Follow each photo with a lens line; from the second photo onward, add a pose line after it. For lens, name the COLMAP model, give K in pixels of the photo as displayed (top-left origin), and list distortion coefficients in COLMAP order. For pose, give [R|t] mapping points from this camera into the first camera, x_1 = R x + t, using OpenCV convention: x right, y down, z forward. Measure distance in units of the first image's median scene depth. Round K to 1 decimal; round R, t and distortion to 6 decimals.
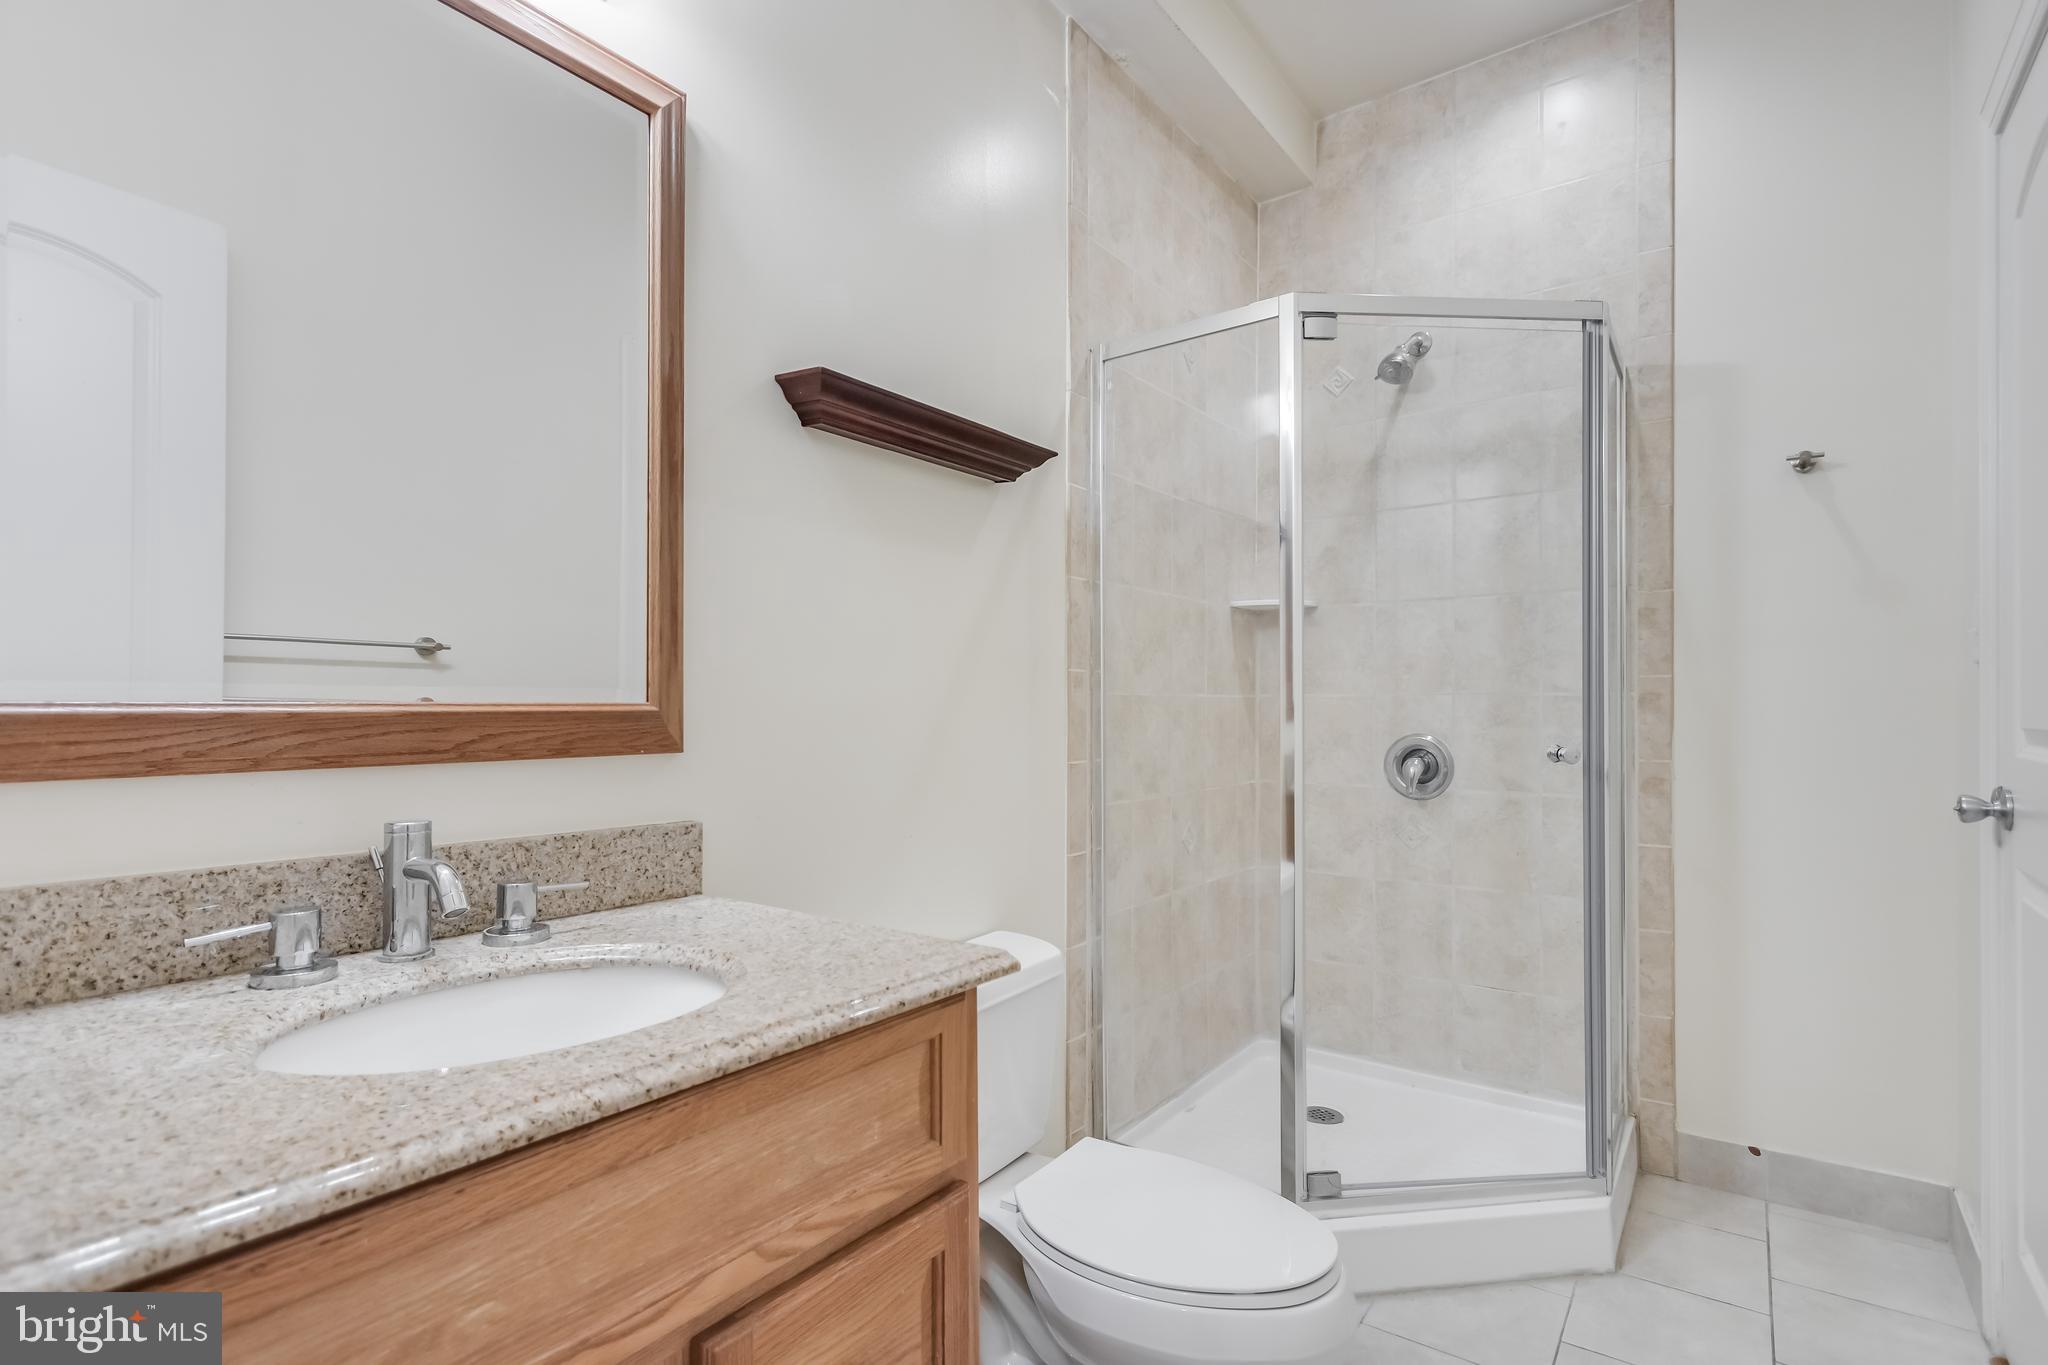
lens RADIAL K [[954.3, 0, 1009.0], [0, 954.3, 691.5], [0, 0, 1]] dist [0.009746, -0.000473]
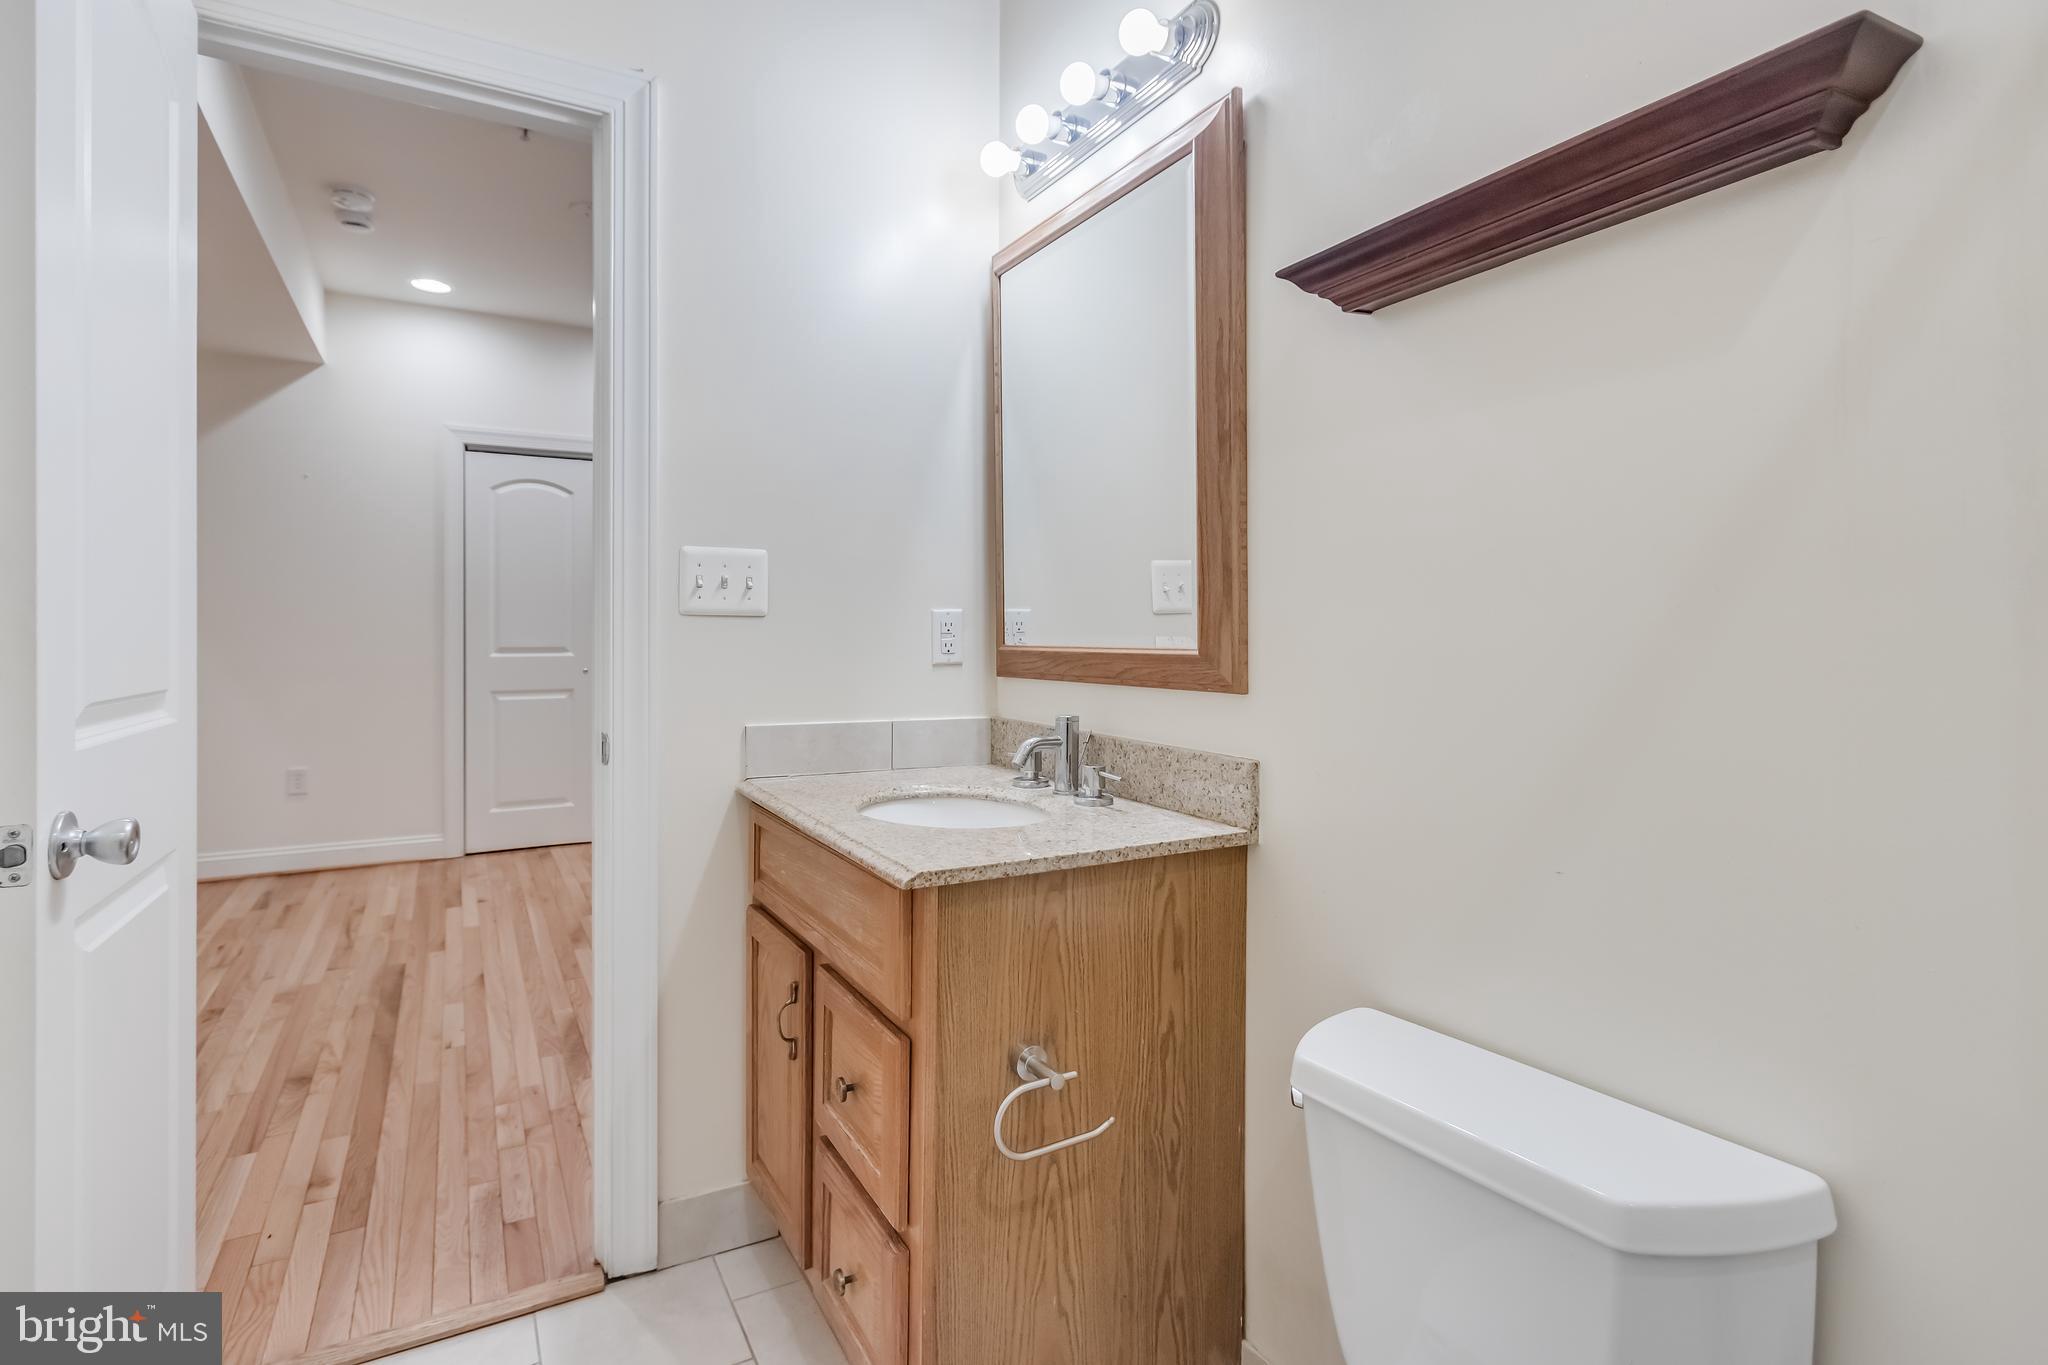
lens RADIAL K [[990.7, 0, 1016.4], [0, 990.7, 632.5], [0, 0, 1]] dist [0.002300, -0.000434]
pose [[-0.384171, -0.006468, -0.923239, 0.839323], [0.010390, 0.999882, -0.011328, 0.004539], [0.923203, -0.013944, -0.384059, 1.272088]]
